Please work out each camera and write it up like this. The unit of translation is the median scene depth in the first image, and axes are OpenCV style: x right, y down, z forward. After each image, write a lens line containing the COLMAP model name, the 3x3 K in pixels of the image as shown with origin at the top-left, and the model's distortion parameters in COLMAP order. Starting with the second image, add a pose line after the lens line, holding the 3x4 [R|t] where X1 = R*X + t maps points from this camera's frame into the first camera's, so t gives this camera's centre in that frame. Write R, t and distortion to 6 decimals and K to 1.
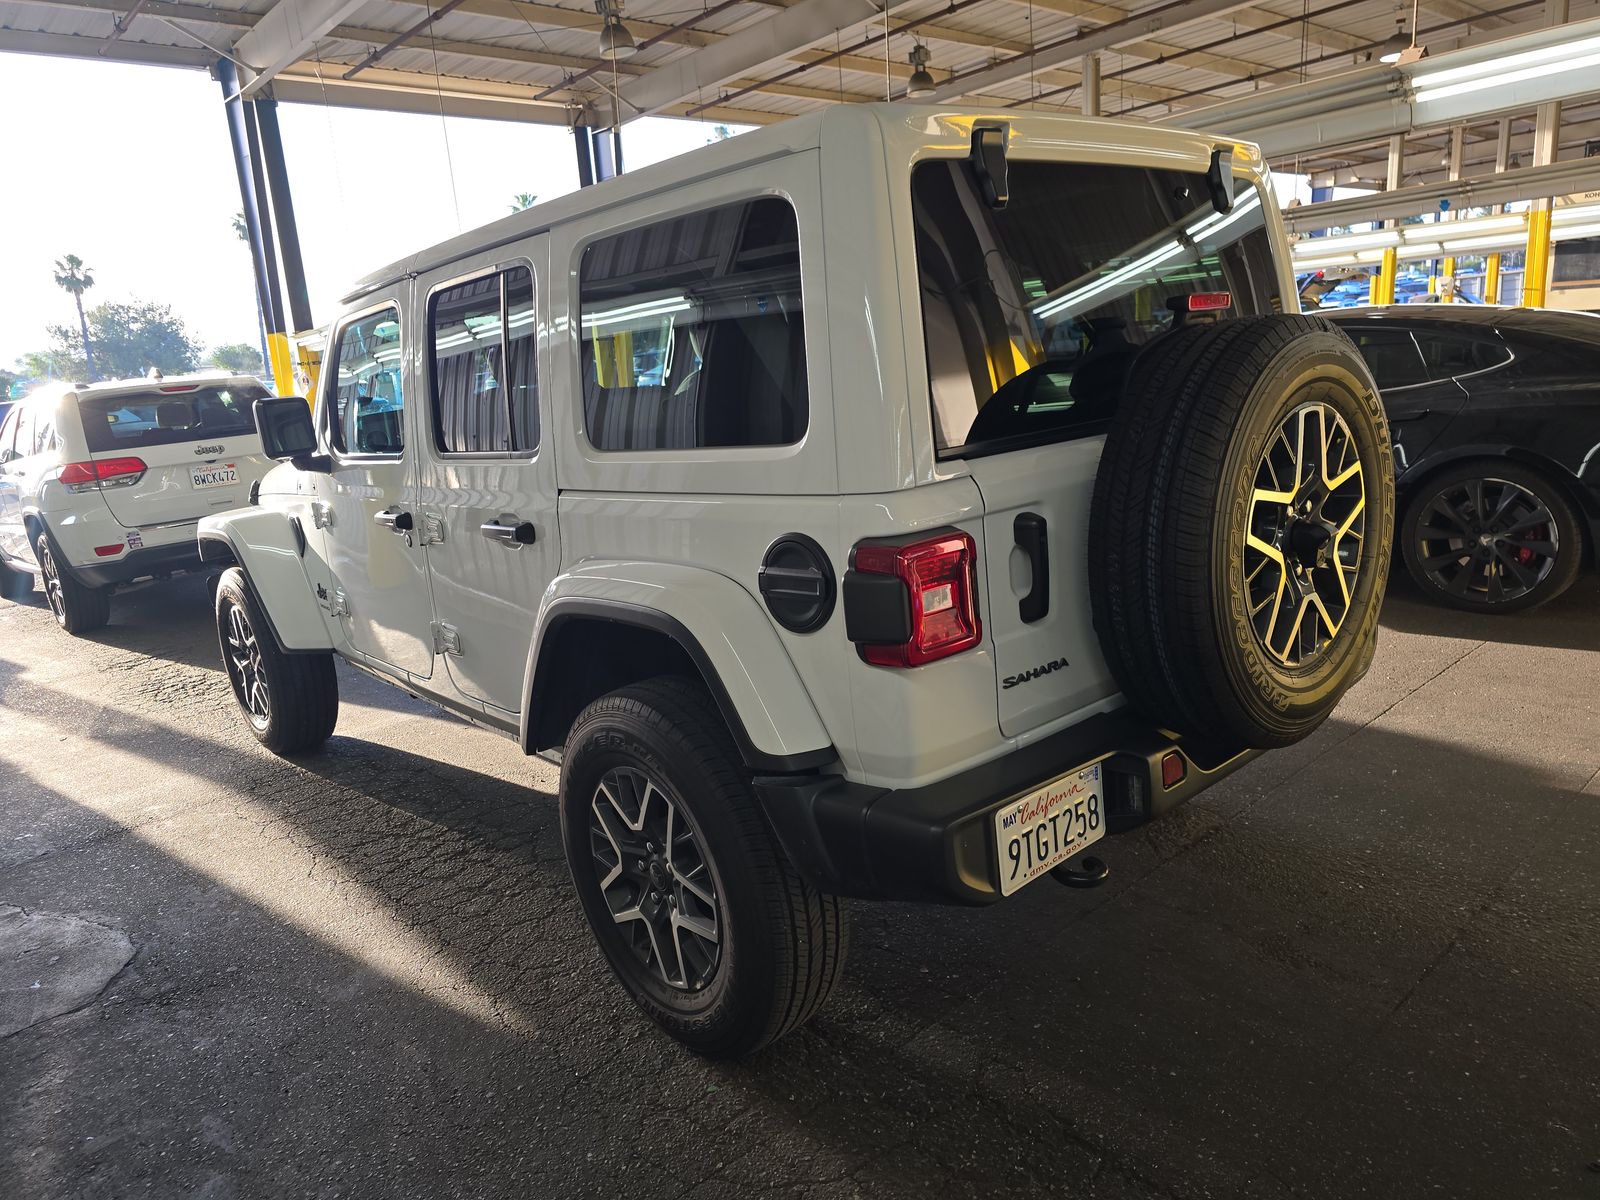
lens RADIAL K [[1096.2, 0, 812.5], [0, 1096.2, 600.0], [0, 0, 1]] dist [0.040317, -0.027606]
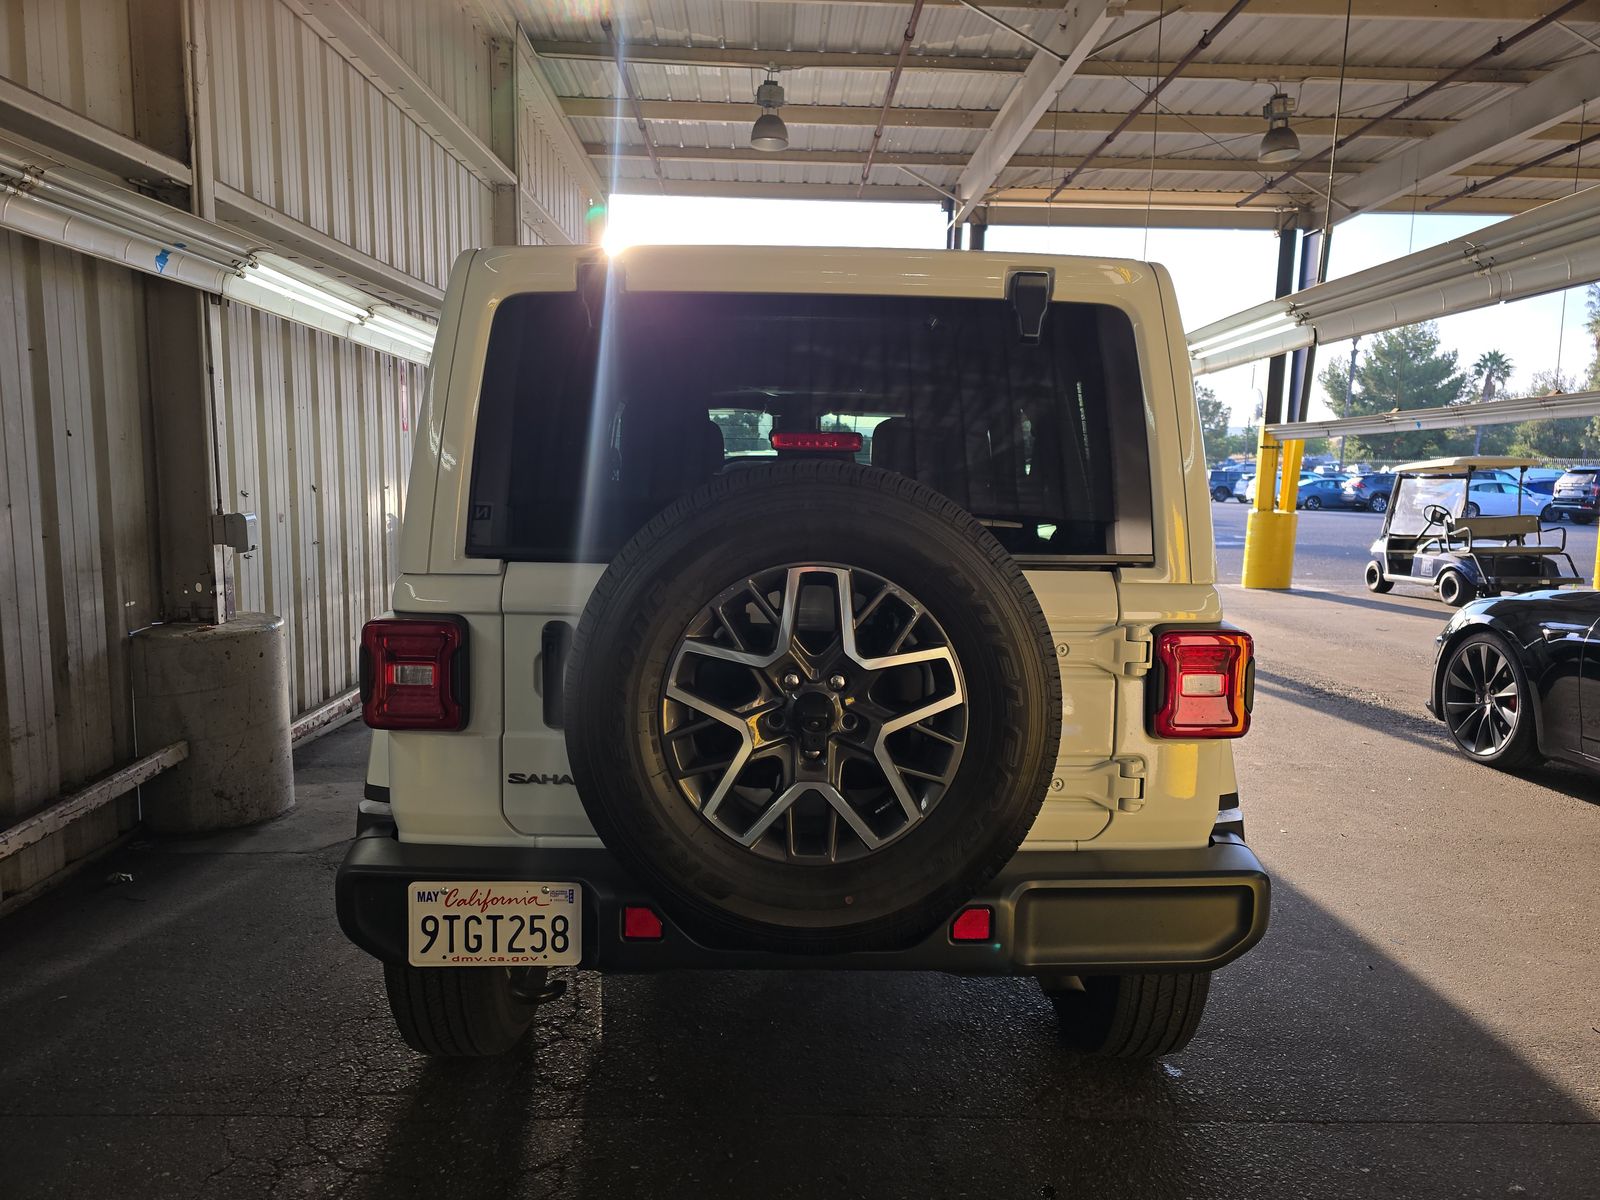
lens RADIAL K [[1096.2, 0, 807.0], [0, 1096.2, 602.3], [0, 0, 1]] dist [0.040317, -0.027606]
pose [[0.749486, 0.169823, -0.639867, 0.926590], [-0.221352, 0.975194, -0.000454, -0.133920], [0.623918, 0.141976, 0.768485, 0.314031]]
